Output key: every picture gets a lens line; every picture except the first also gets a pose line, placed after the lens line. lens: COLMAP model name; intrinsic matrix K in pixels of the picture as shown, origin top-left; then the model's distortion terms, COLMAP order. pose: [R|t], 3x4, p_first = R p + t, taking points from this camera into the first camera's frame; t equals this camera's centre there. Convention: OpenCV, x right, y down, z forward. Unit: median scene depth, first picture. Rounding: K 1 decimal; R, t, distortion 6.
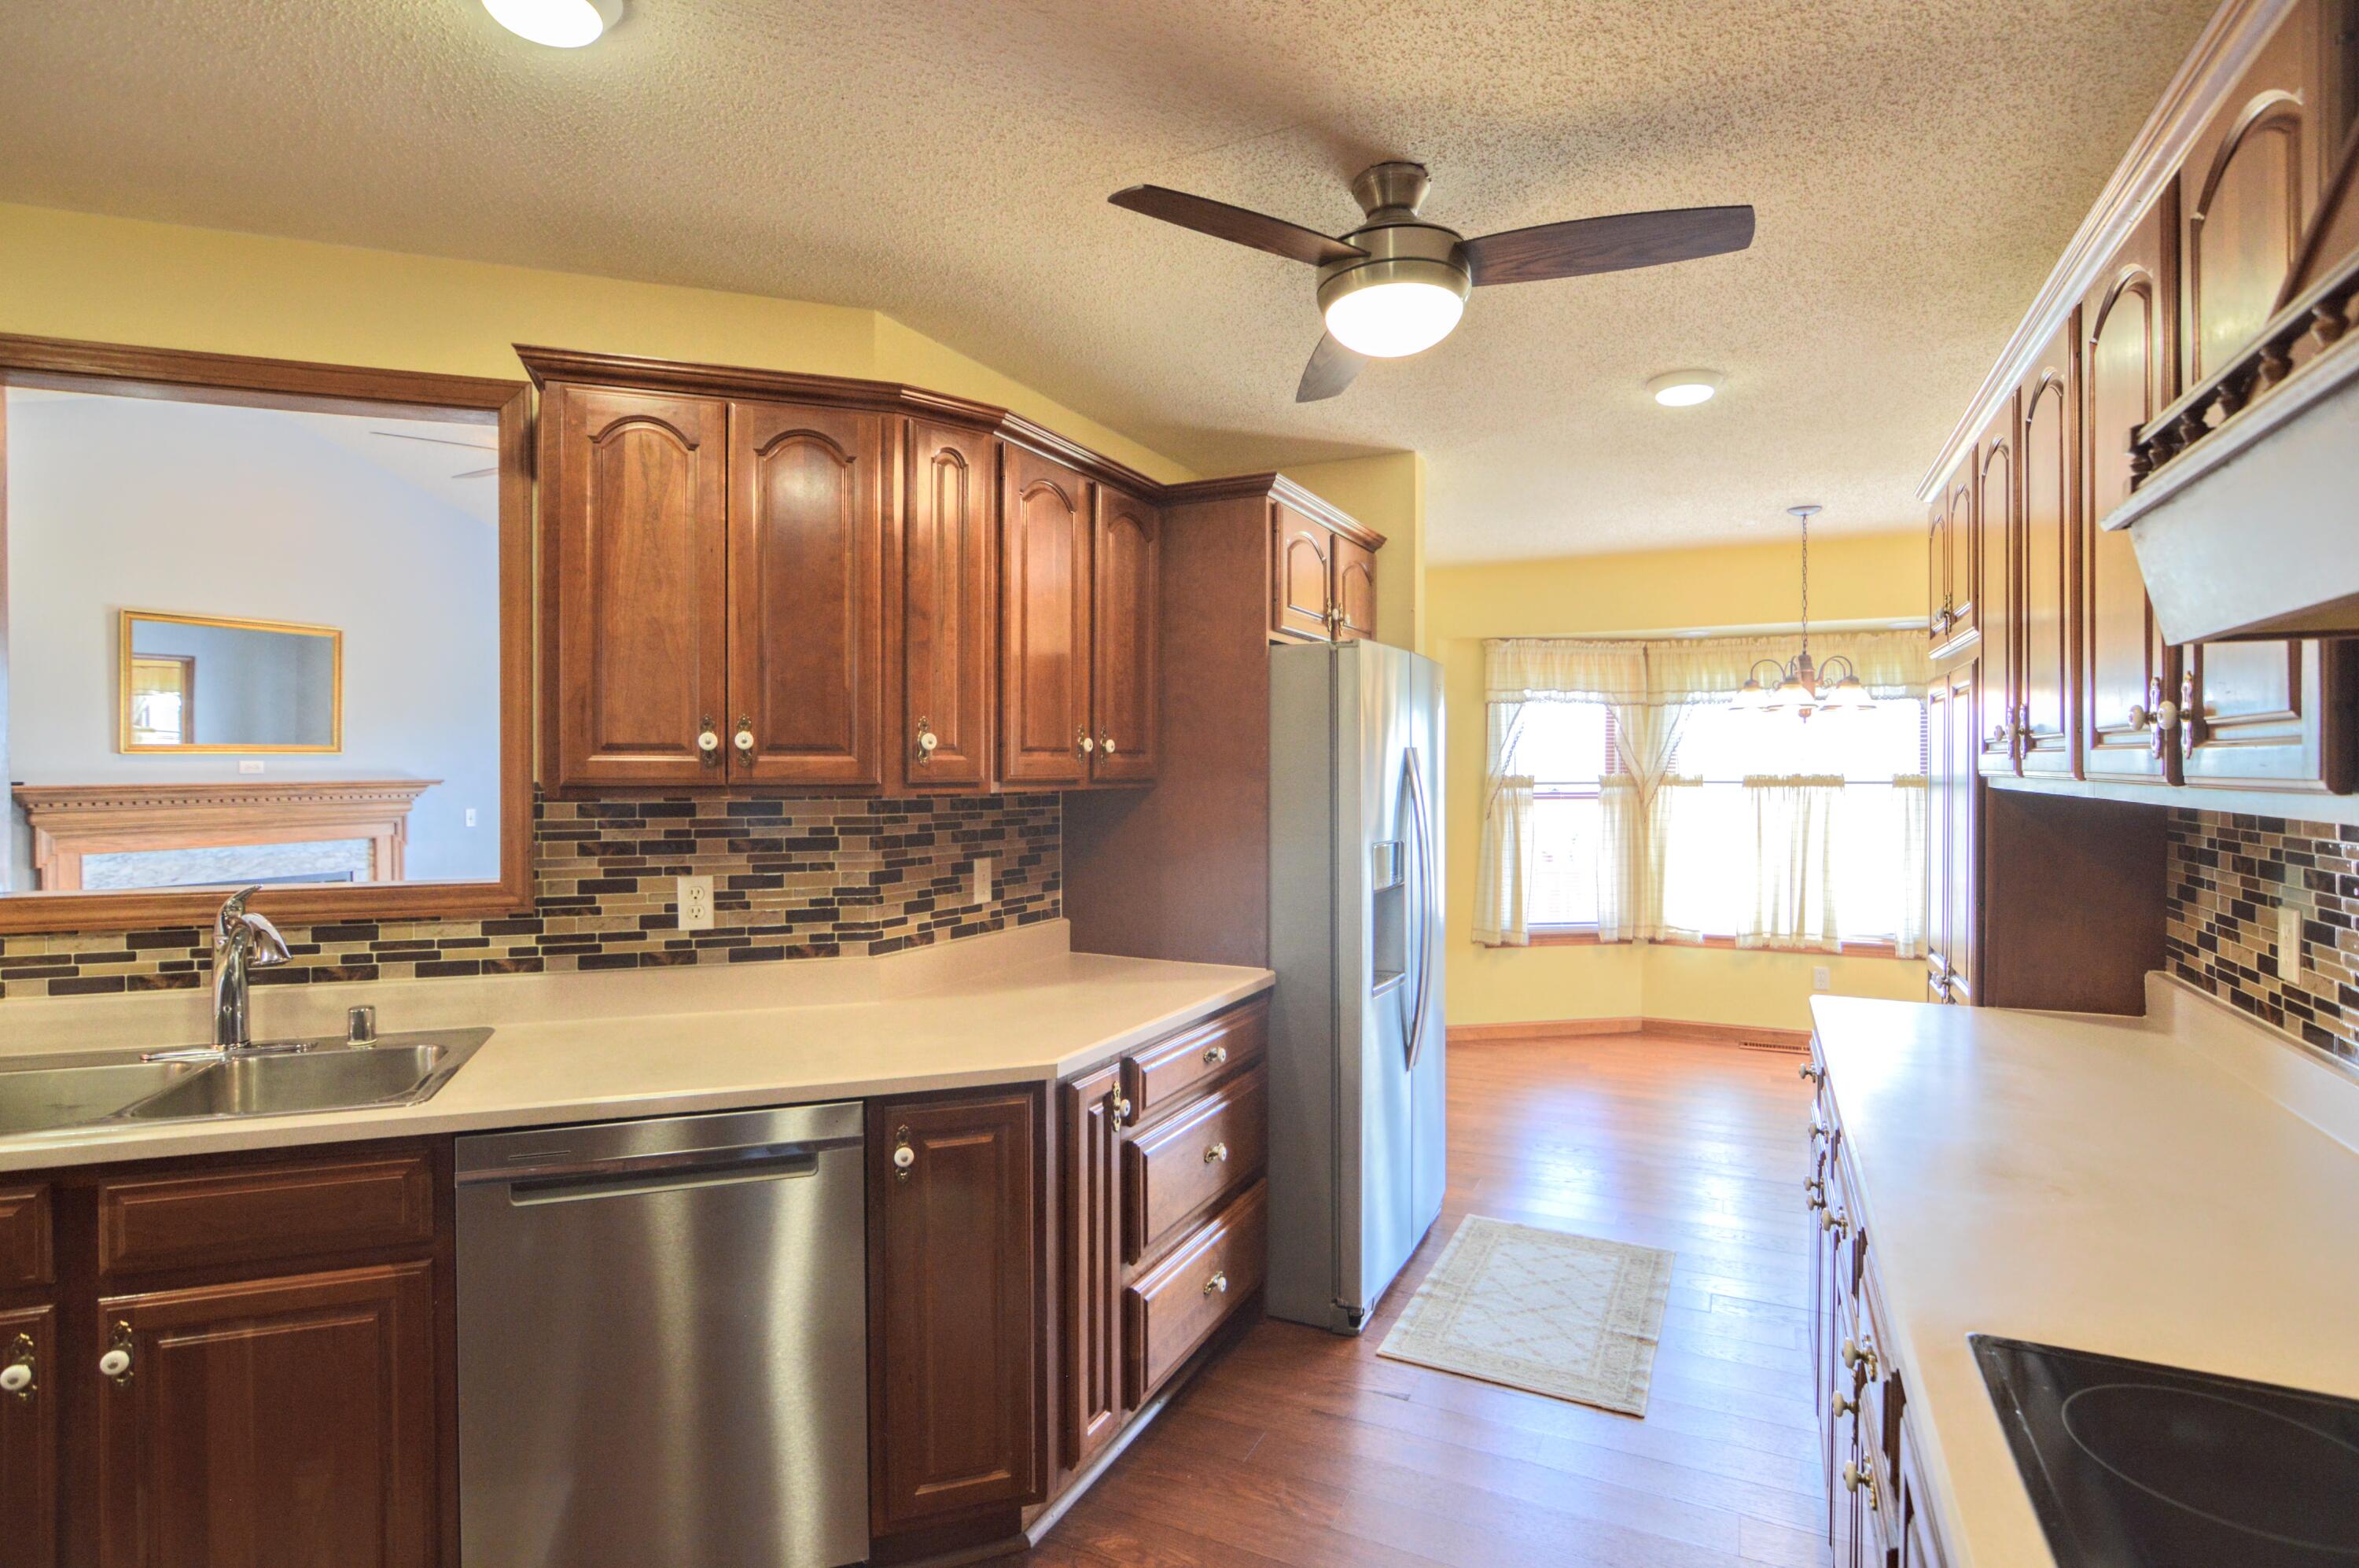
lens RADIAL K [[1175.6, 0, 1174.0], [0, 1175.6, 779.1], [0, 0, 1]] dist [-0.032770, 0.010278]
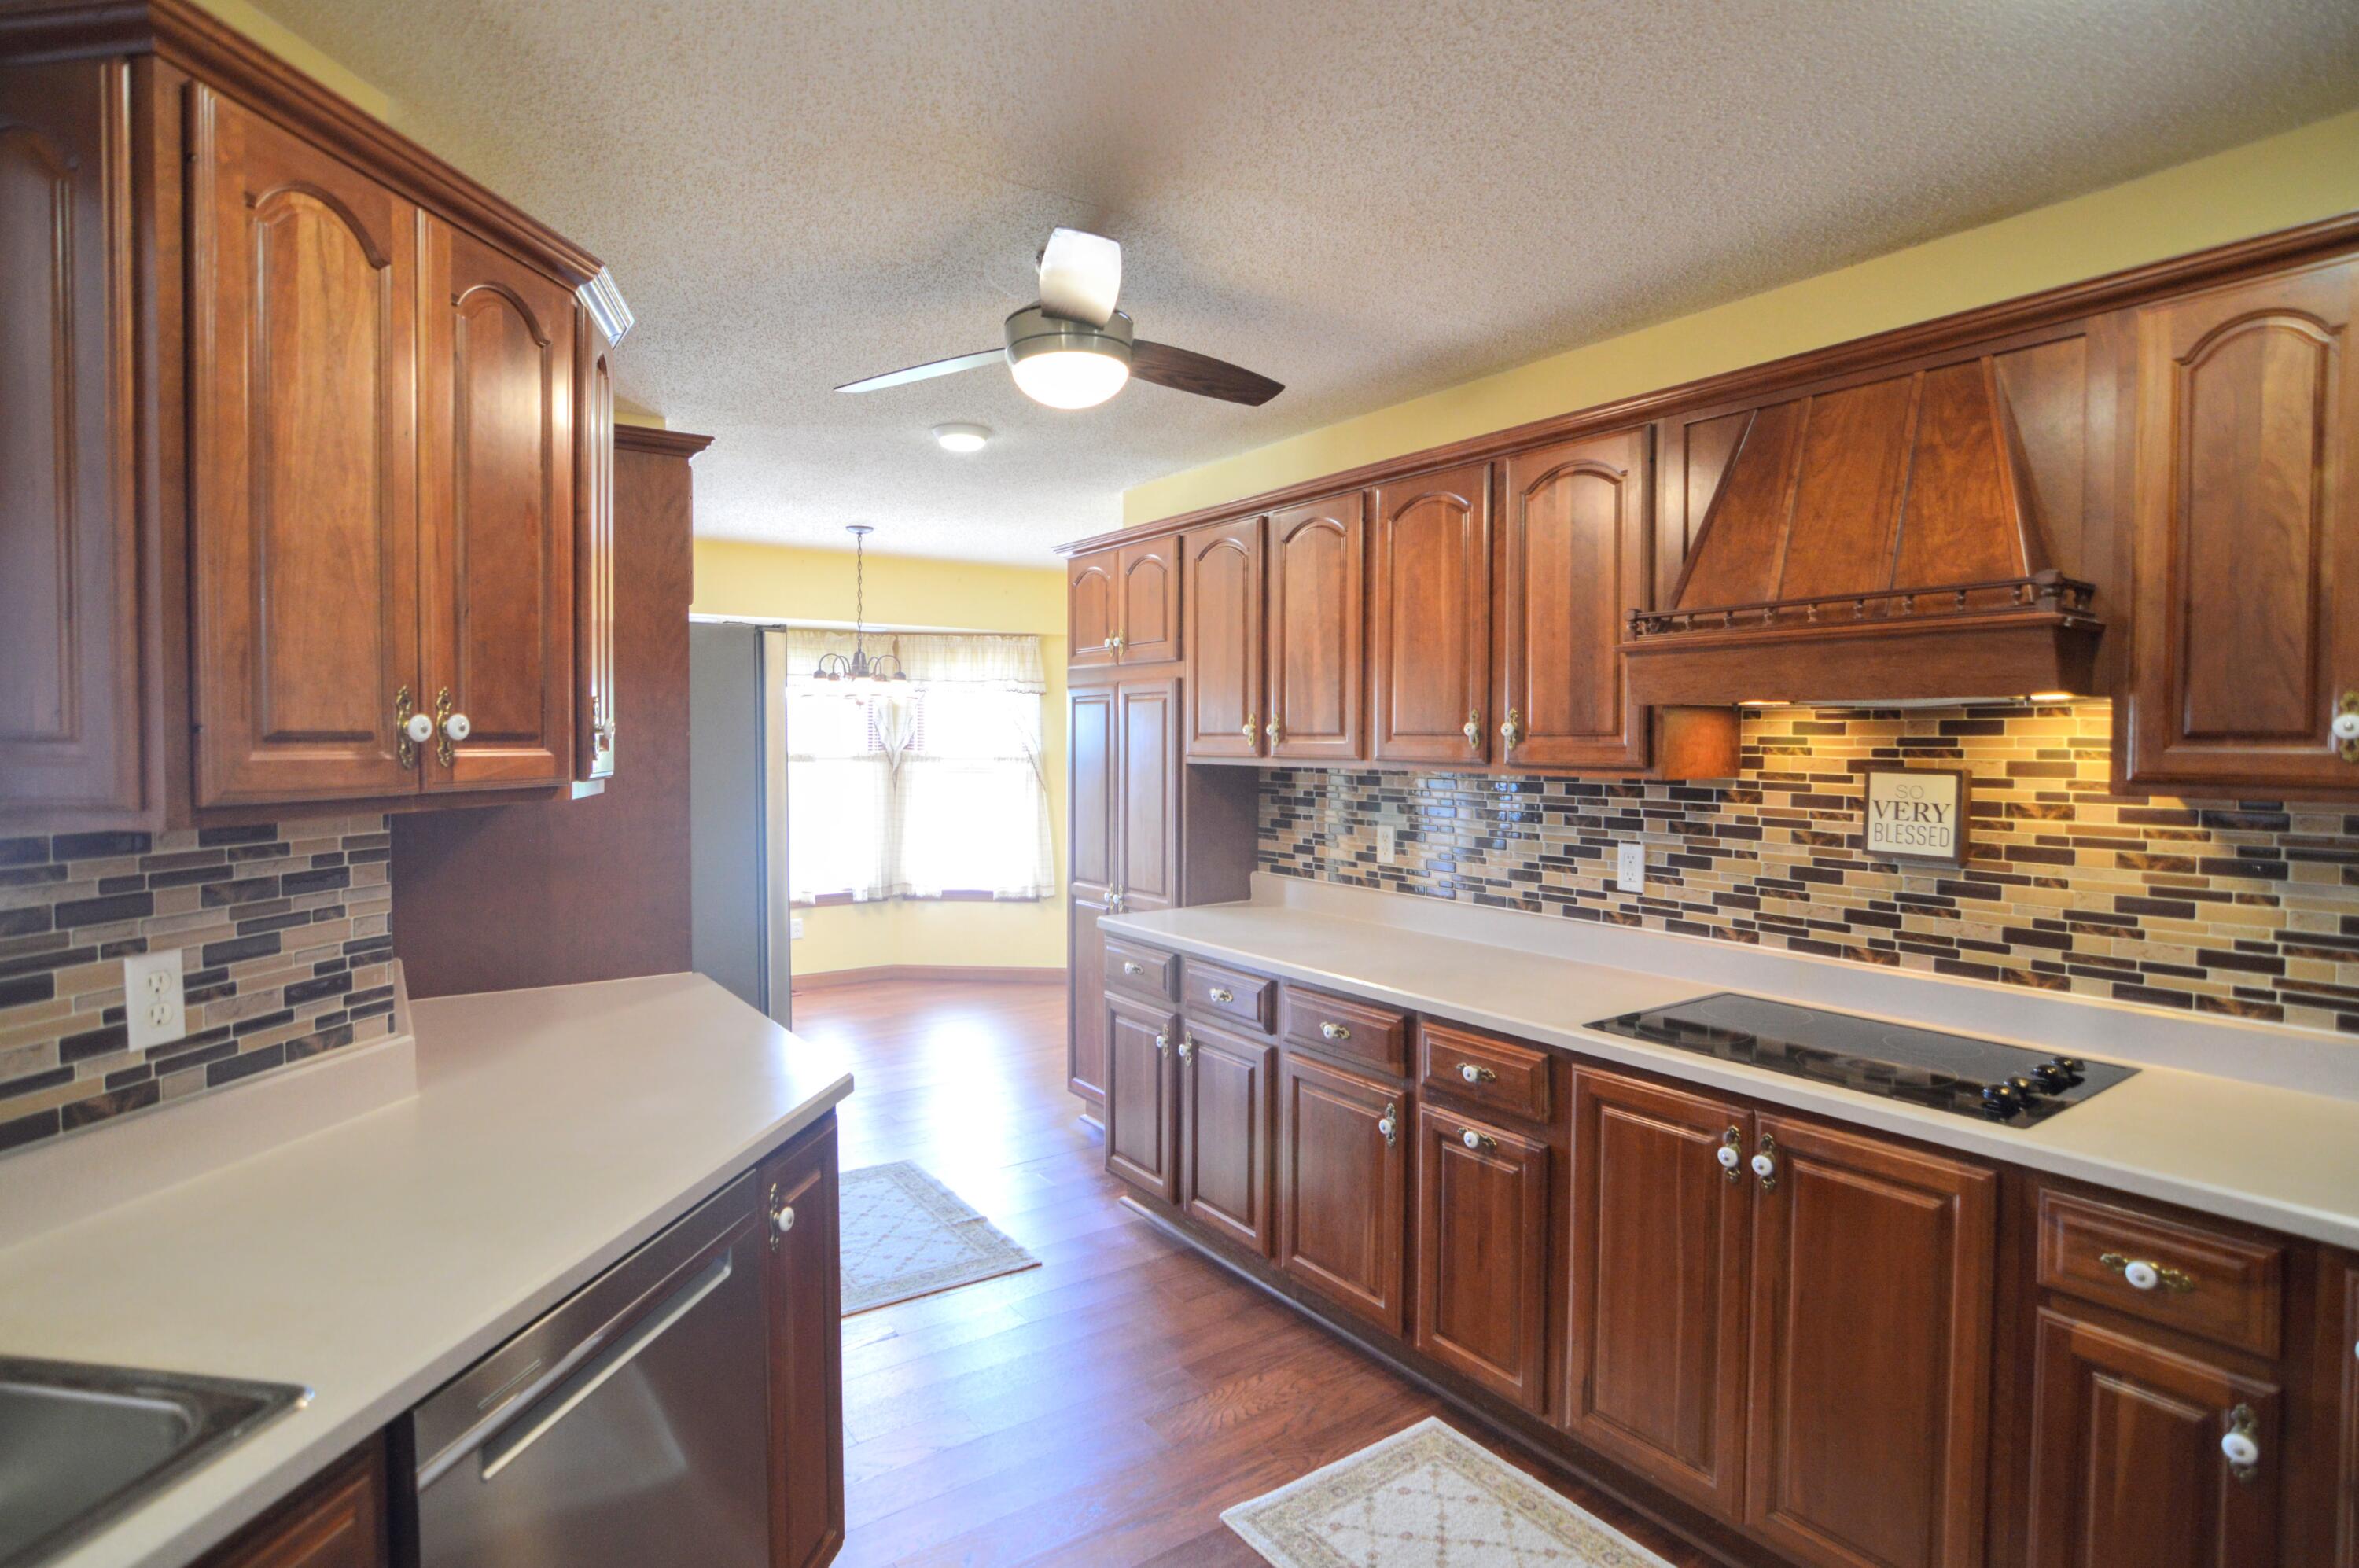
lens RADIAL K [[1175.6, 0, 1174.0], [0, 1175.6, 779.1], [0, 0, 1]] dist [-0.032770, 0.010278]
pose [[0.479343, -0.029030, 0.877147, -0.668656], [0.007744, 0.999554, 0.028849, -0.016817], [-0.877594, -0.007035, 0.479354, 0.277448]]
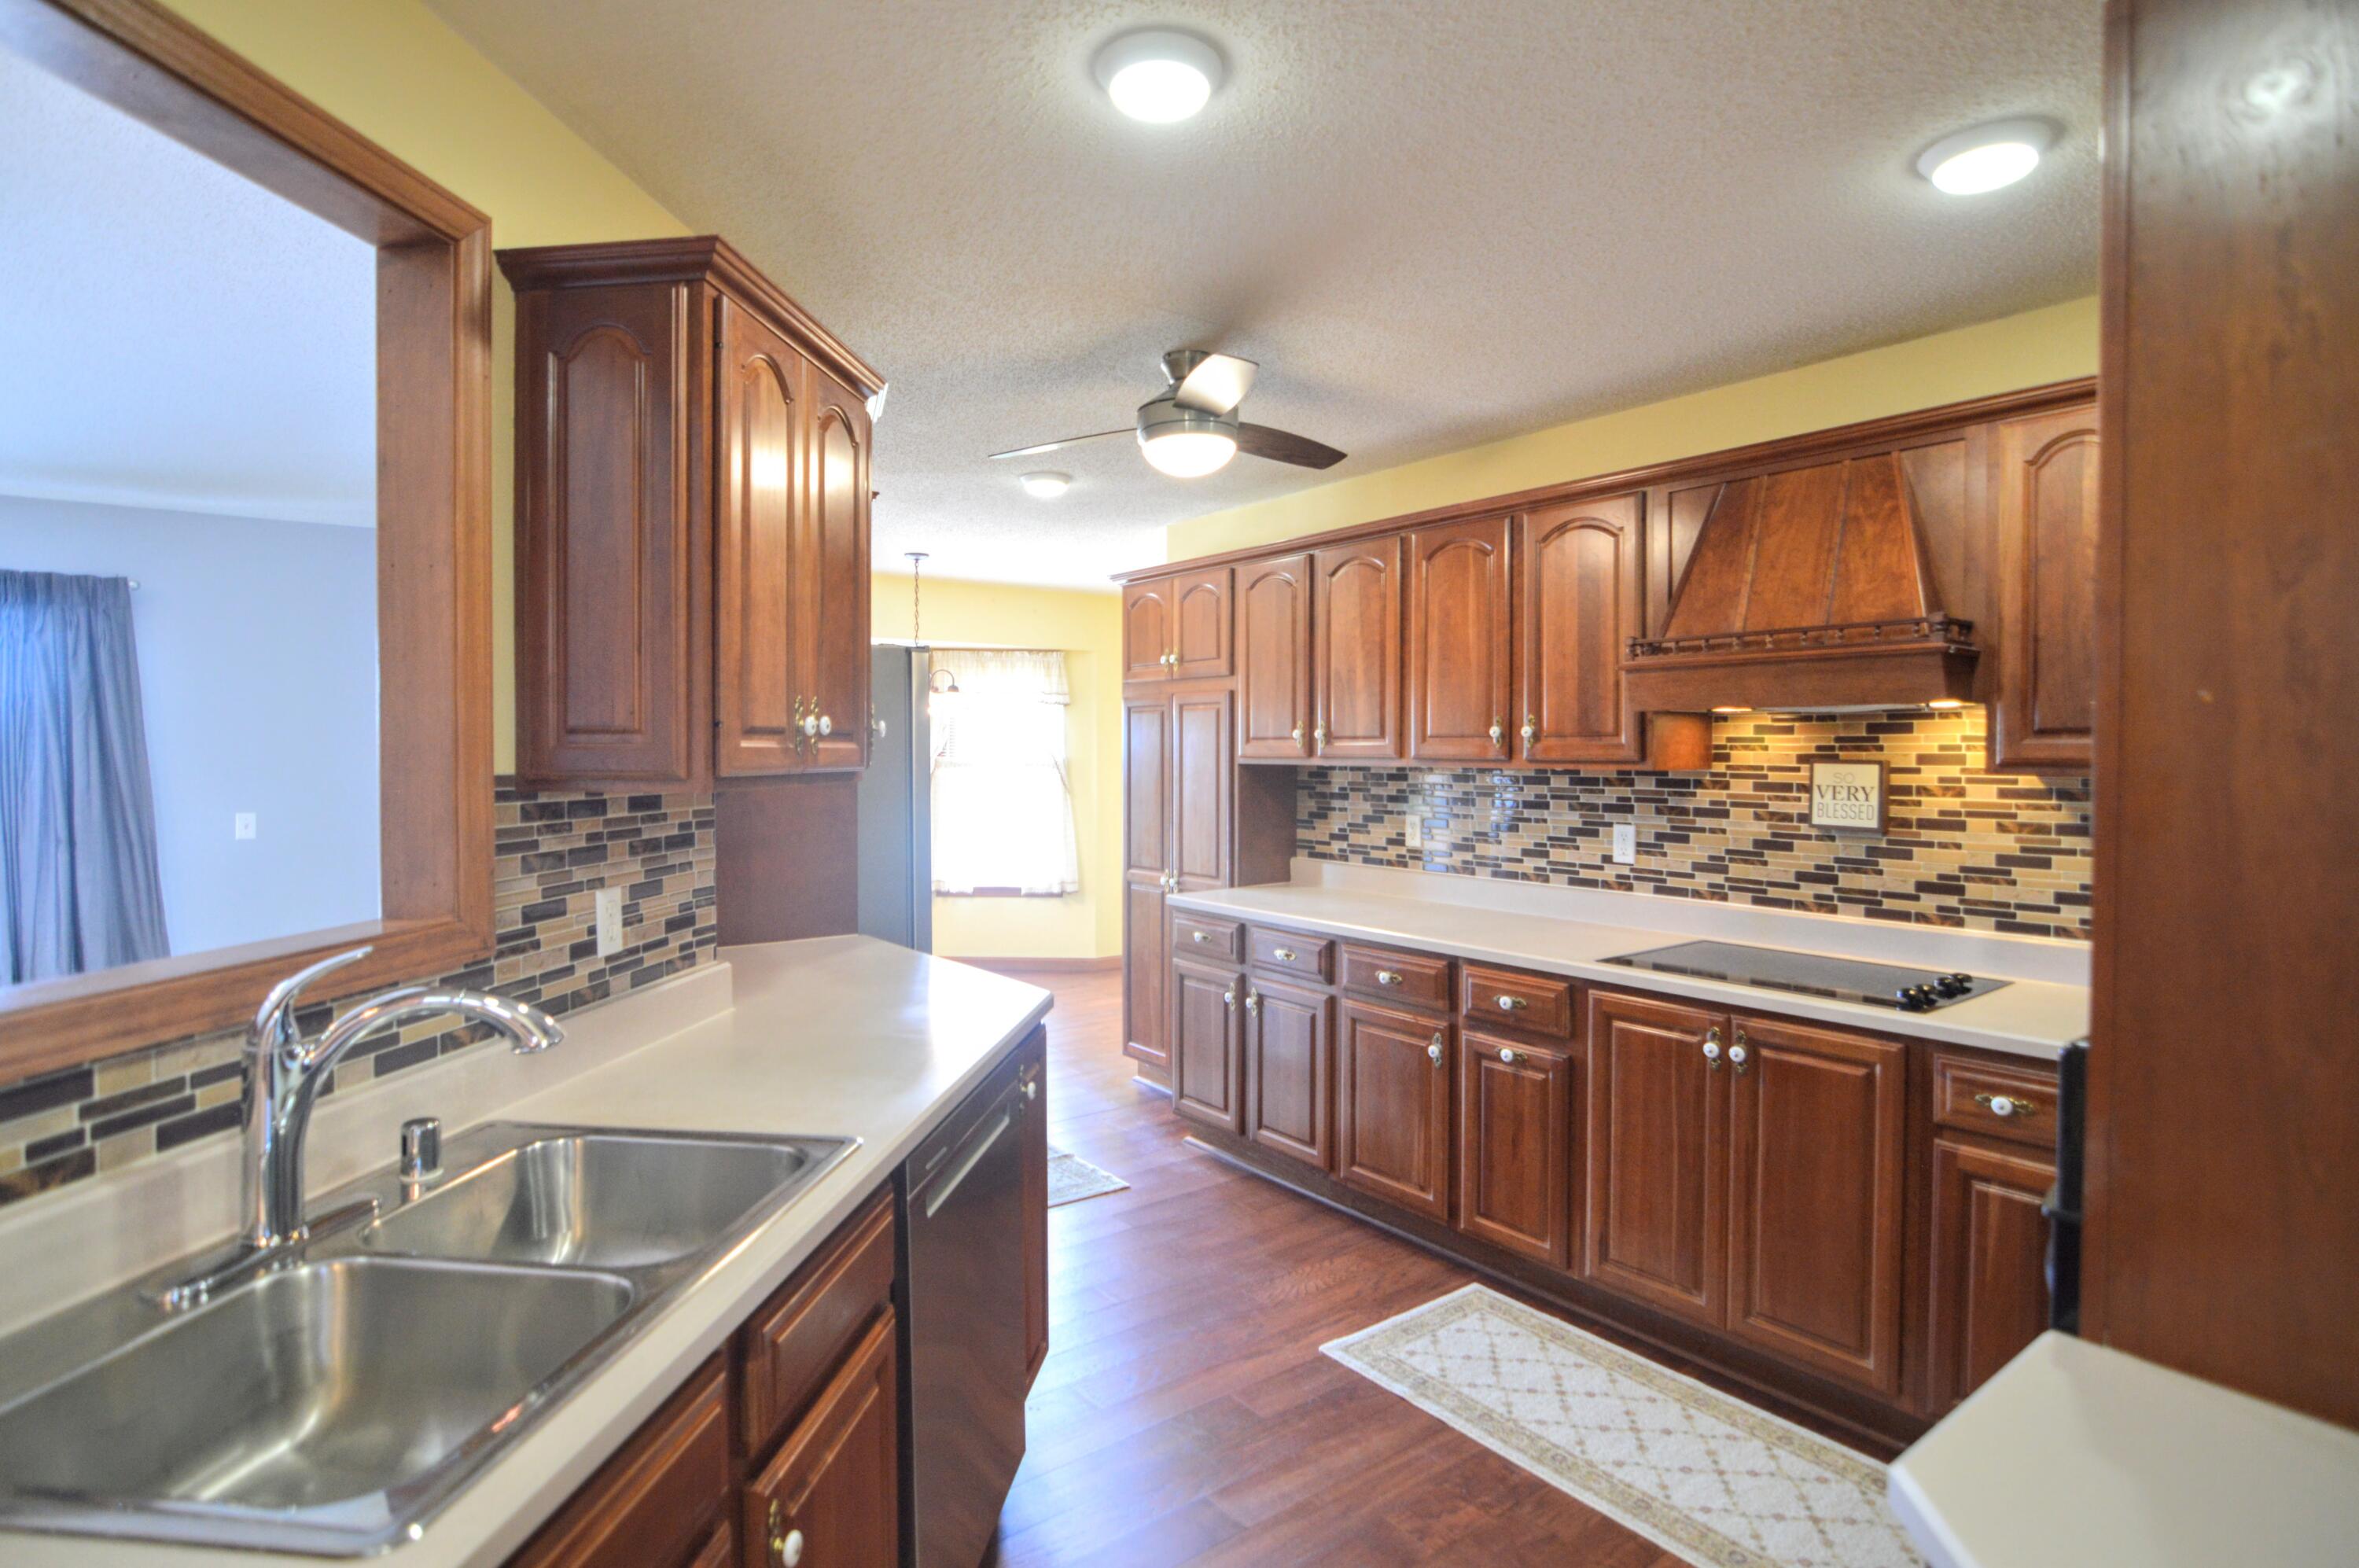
lens RADIAL K [[1175.6, 0, 1174.0], [0, 1175.6, 779.1], [0, 0, 1]] dist [-0.032770, 0.010278]
pose [[0.448196, -0.021665, 0.893673, -0.957765], [0.010558, 0.999765, 0.018942, -0.004180], [-0.893873, 0.000946, 0.448320, 0.285955]]
